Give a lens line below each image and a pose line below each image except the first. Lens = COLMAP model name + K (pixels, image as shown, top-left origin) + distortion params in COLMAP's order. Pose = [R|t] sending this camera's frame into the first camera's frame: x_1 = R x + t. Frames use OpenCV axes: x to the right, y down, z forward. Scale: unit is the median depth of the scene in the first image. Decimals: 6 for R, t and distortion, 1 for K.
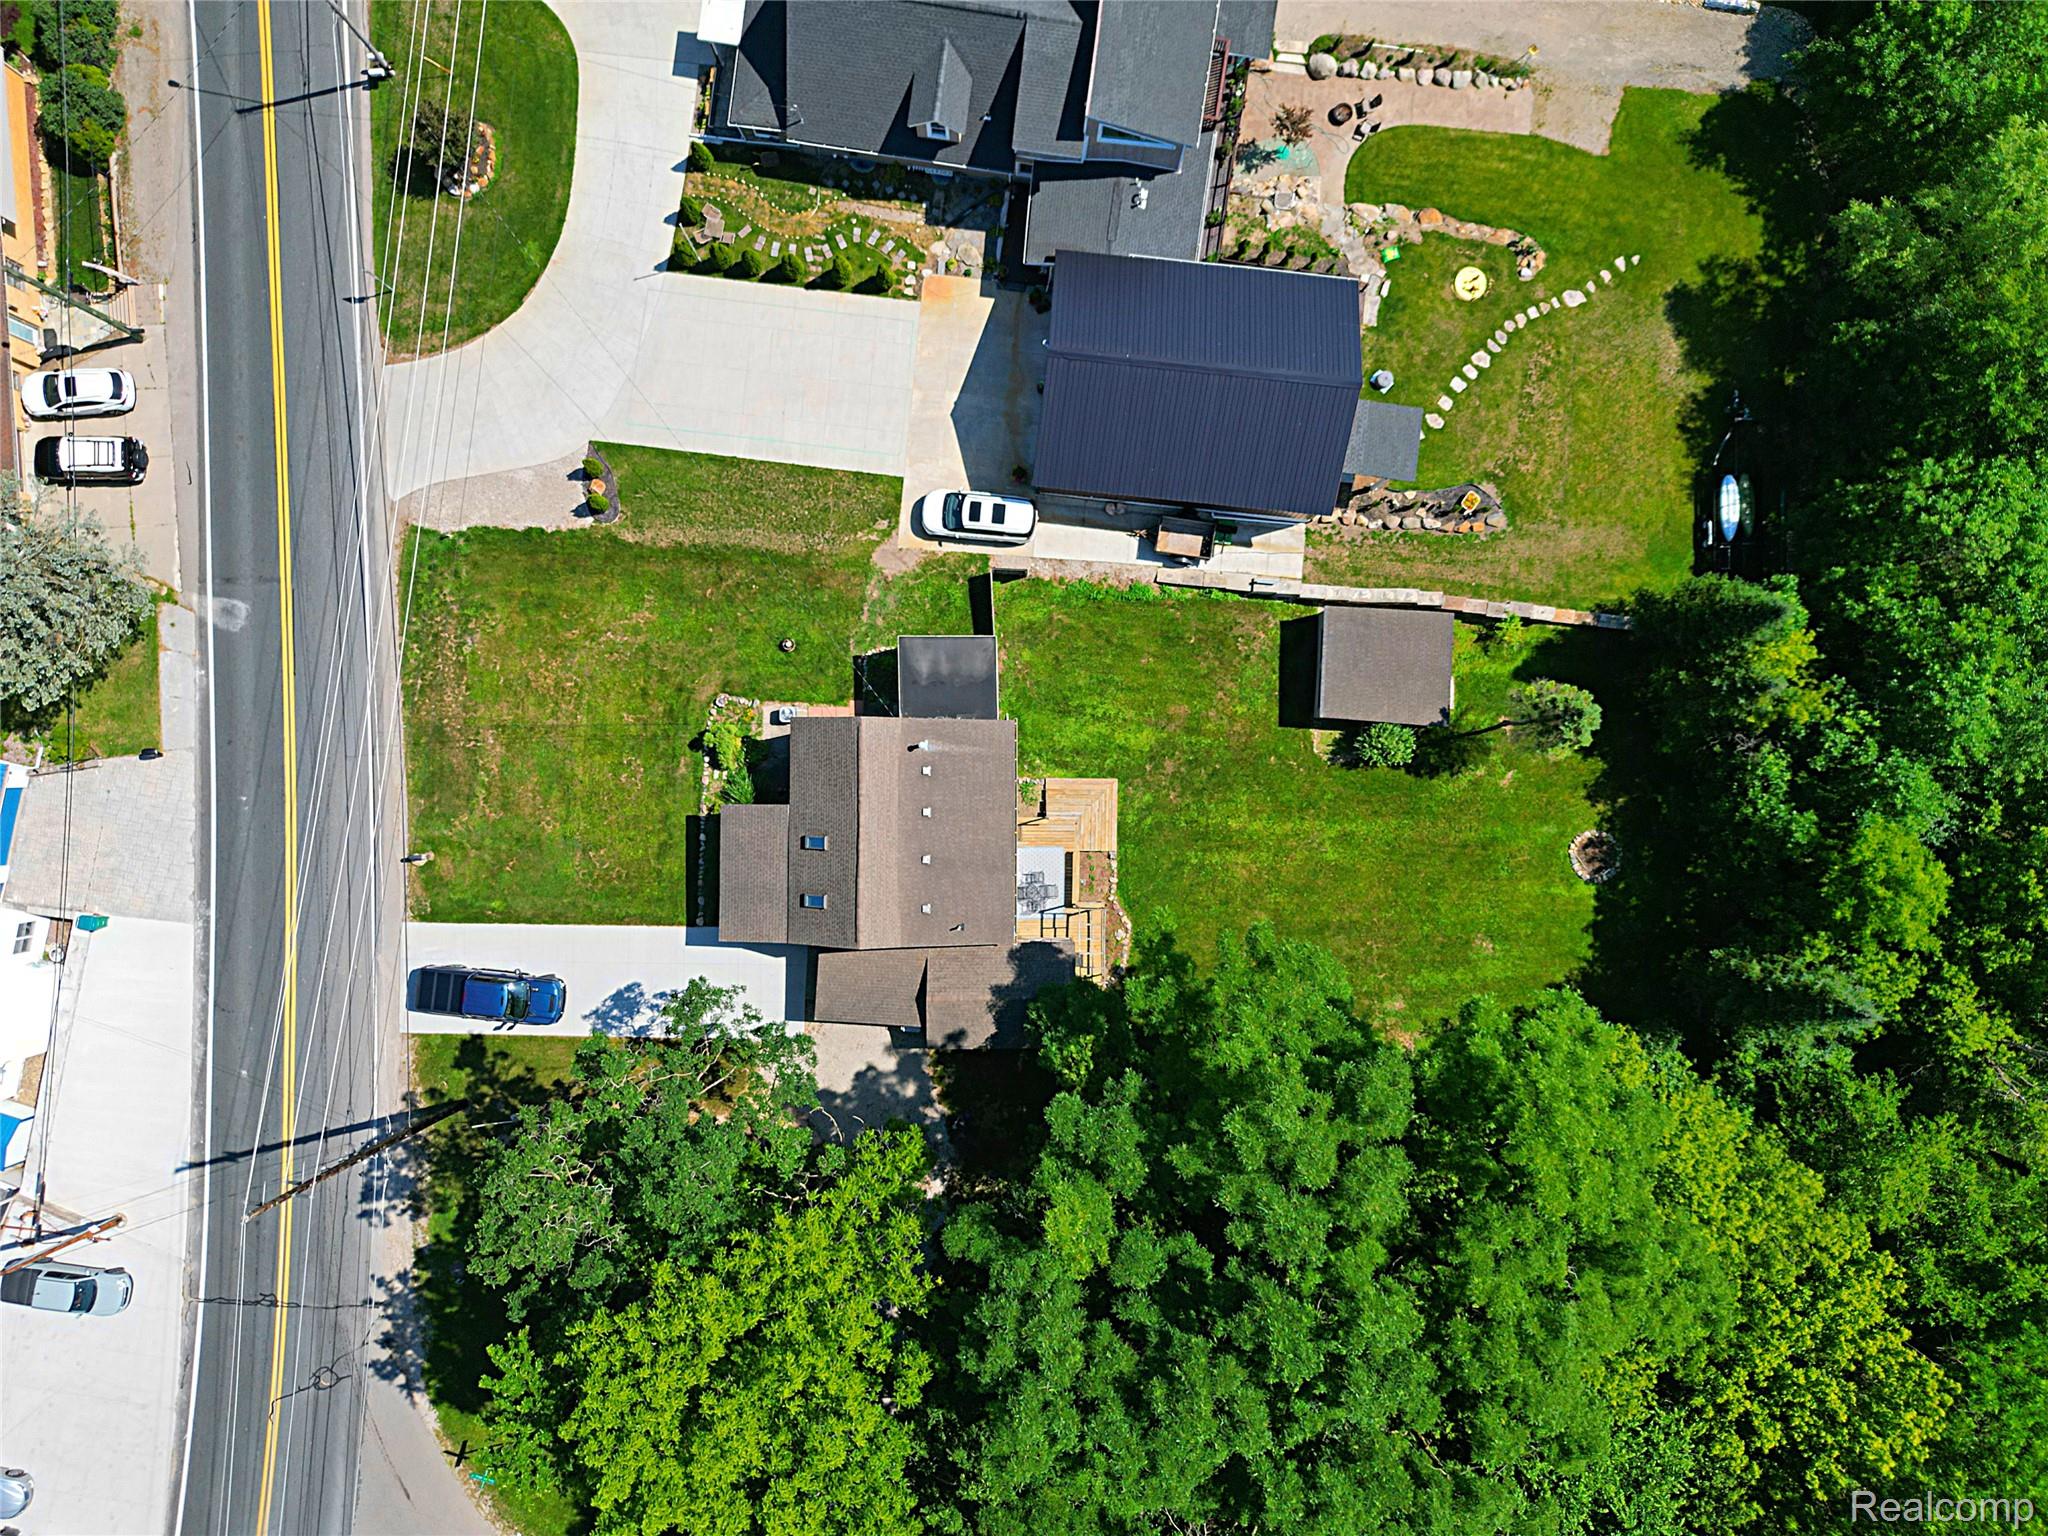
lens RADIAL K [[1430.9, 0, 1019.8], [0, 1430.9, 776.8], [0, 0, 1]] dist [0.068559, -0.061113]
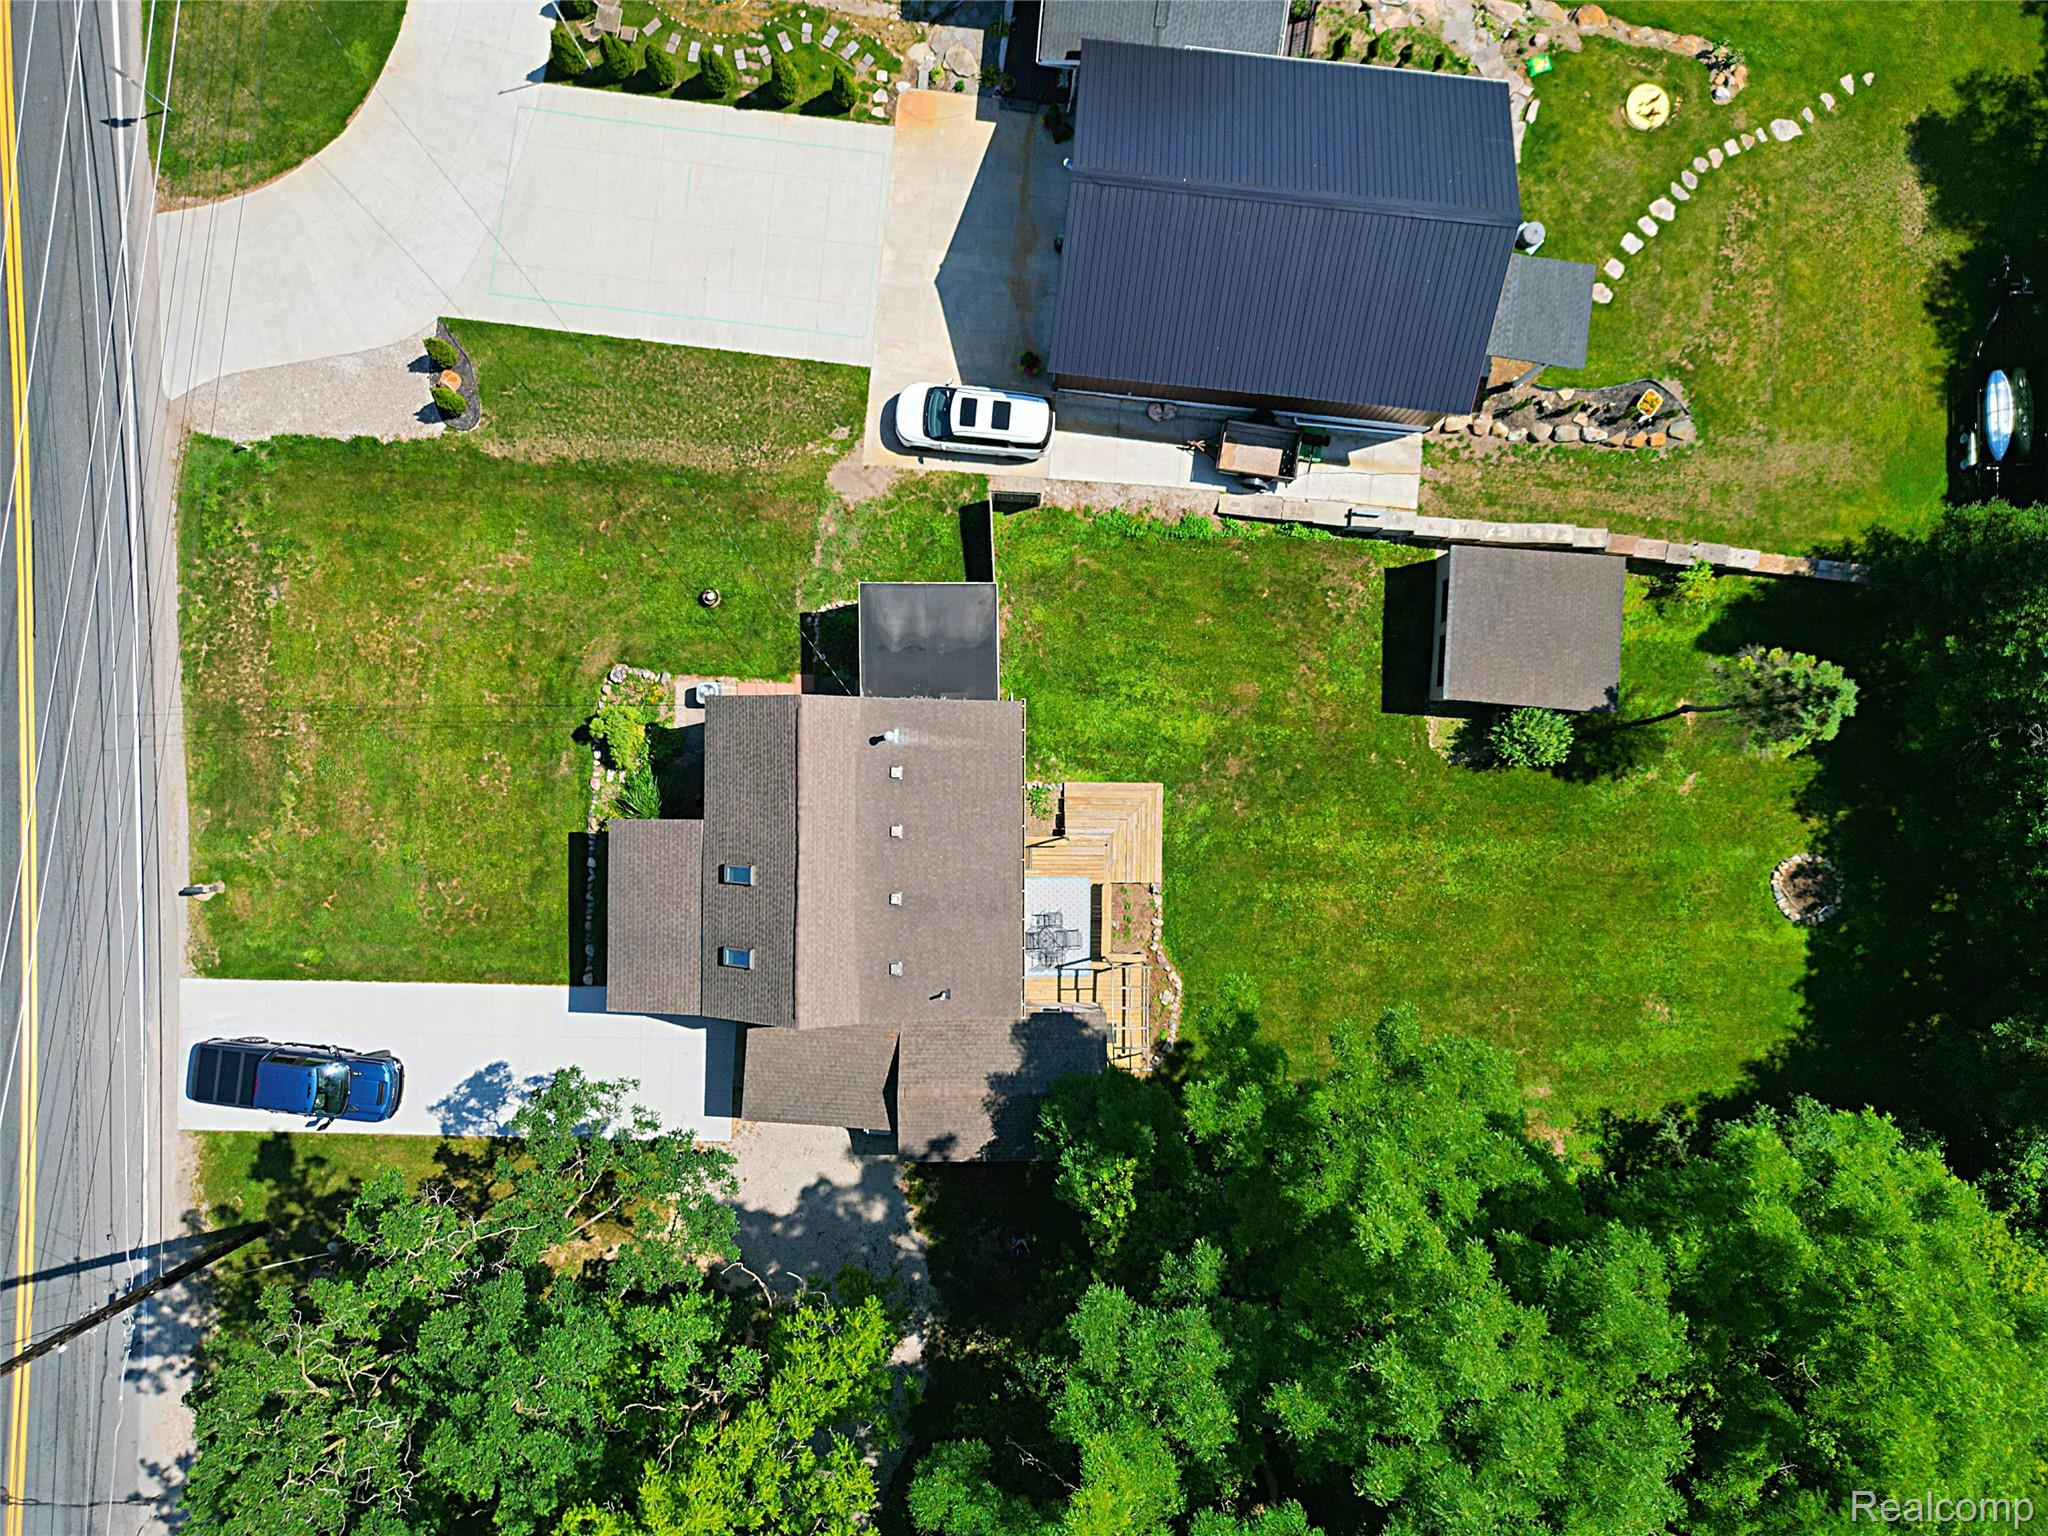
lens RADIAL K [[1439.4, 0, 1022.7], [0, 1439.4, 779.3], [0, 0, 1]] dist [0.045739, -0.023415]
pose [[0.999993, 0.002565, -0.002882, -0.001198], [-0.002547, 0.999978, 0.006093, -0.004929], [0.002897, -0.006085, 0.999977, 0.267455]]
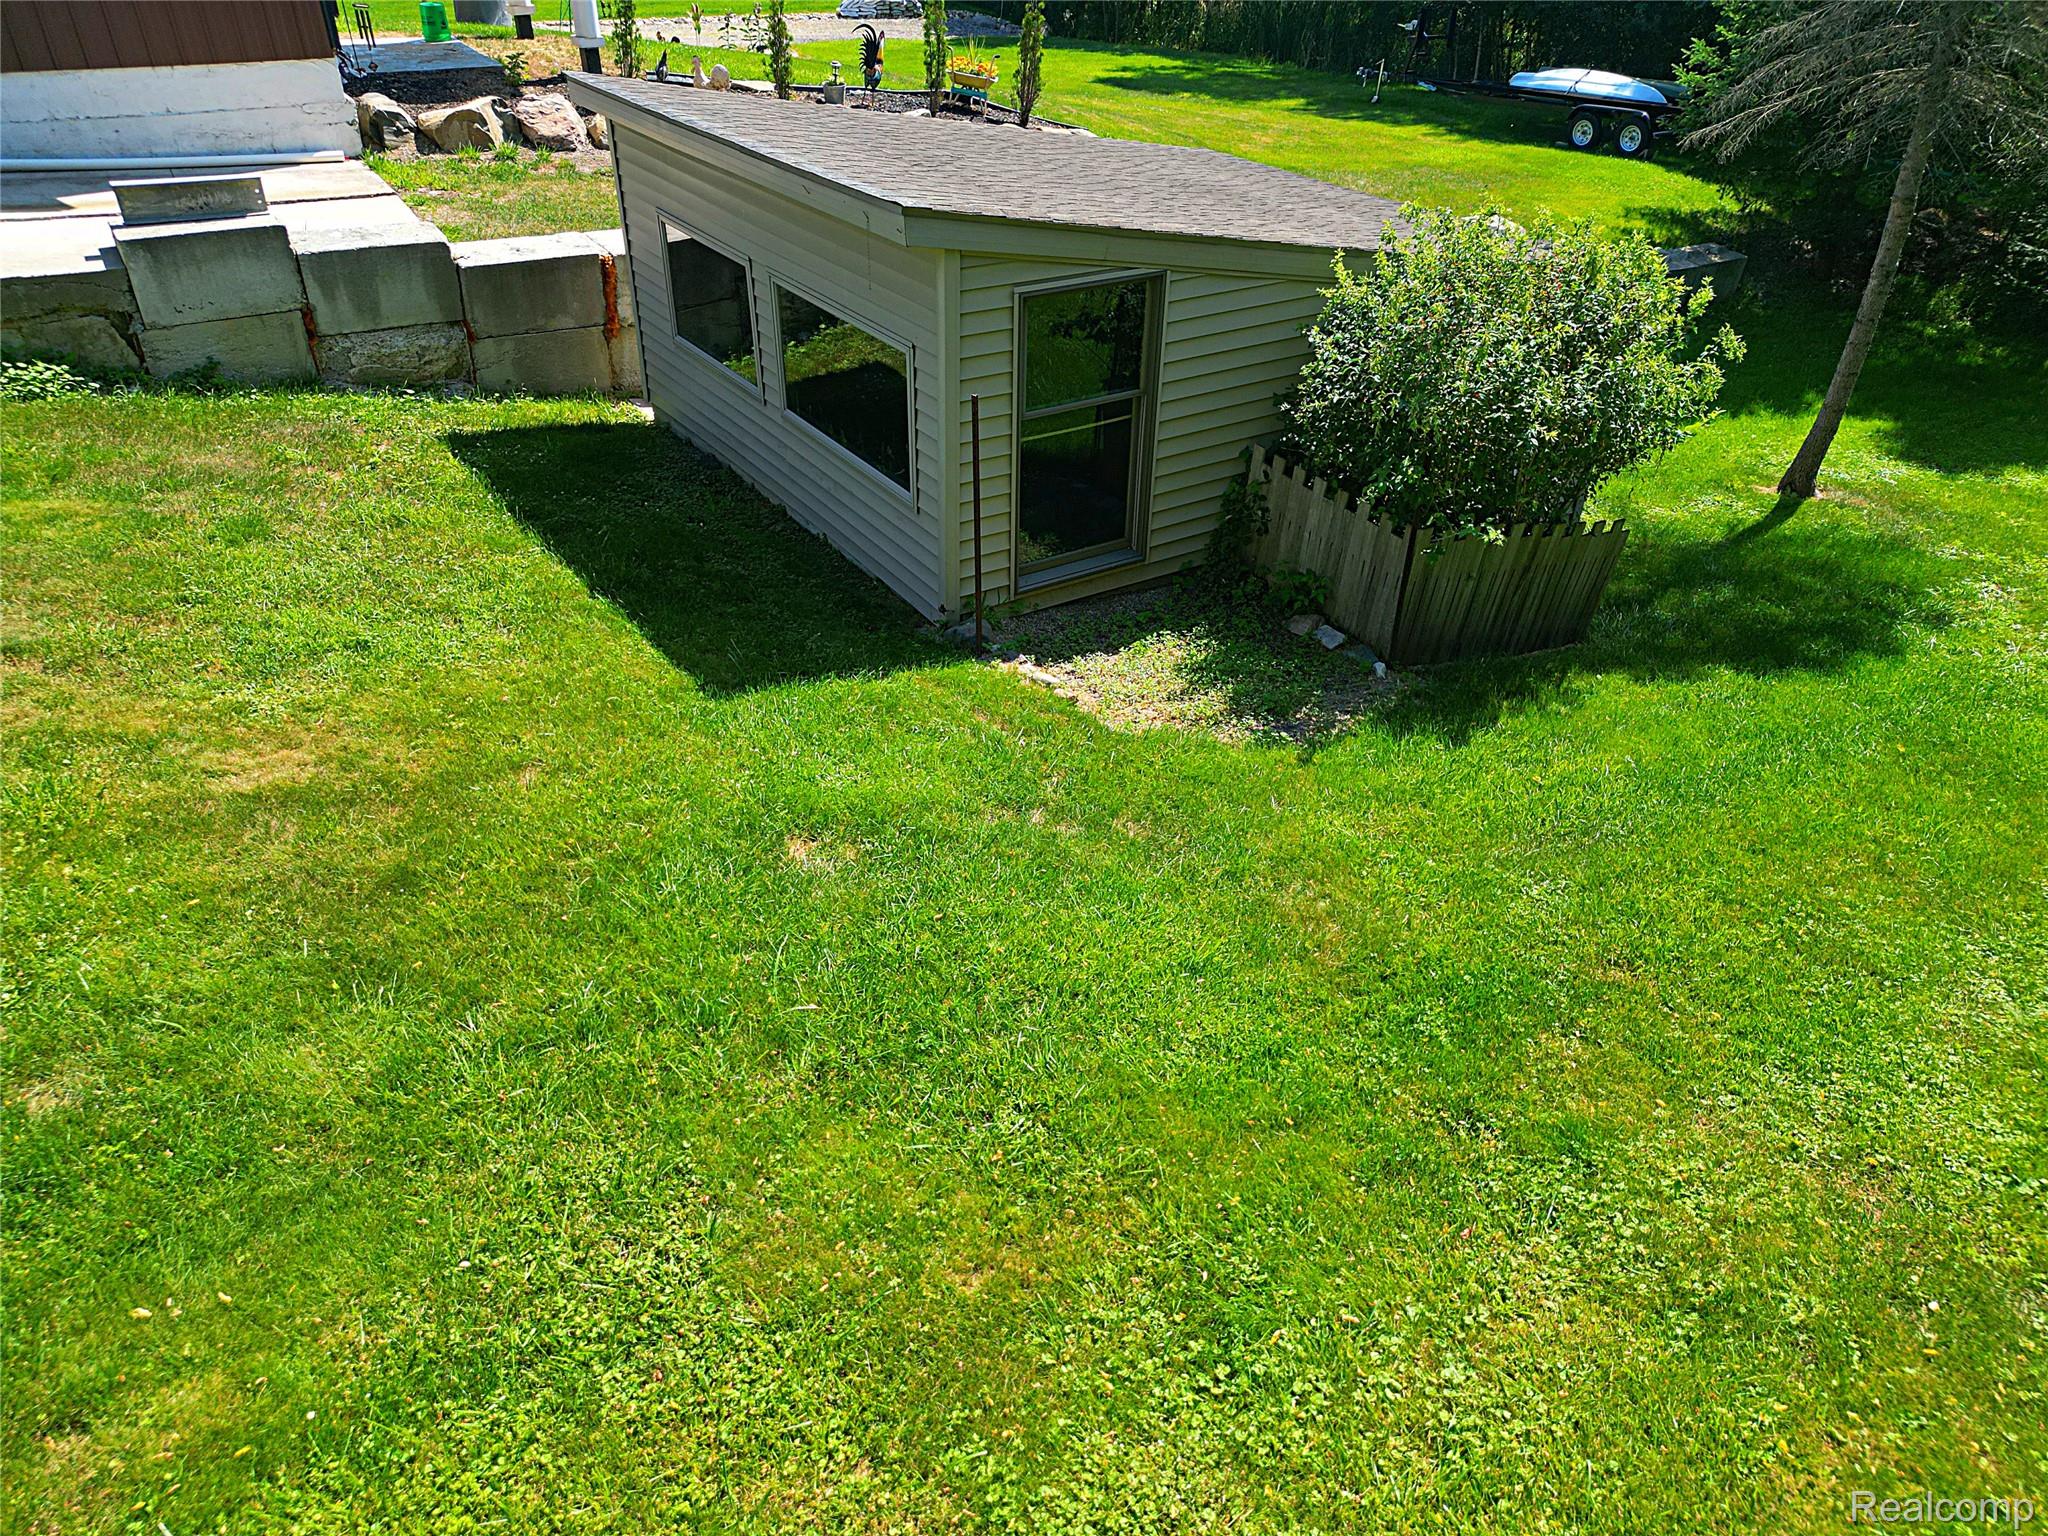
lens RADIAL K [[1413.8, 0, 1030.0], [0, 1413.8, 771.5], [0, 0, 1]] dist [0.088323, -0.094882]
pose [[0.813723, -0.315750, 0.488014, 0.150396], [0.581240, 0.447761, -0.679463, 0.055101], [-0.003974, 0.836548, 0.547880, 0.971427]]
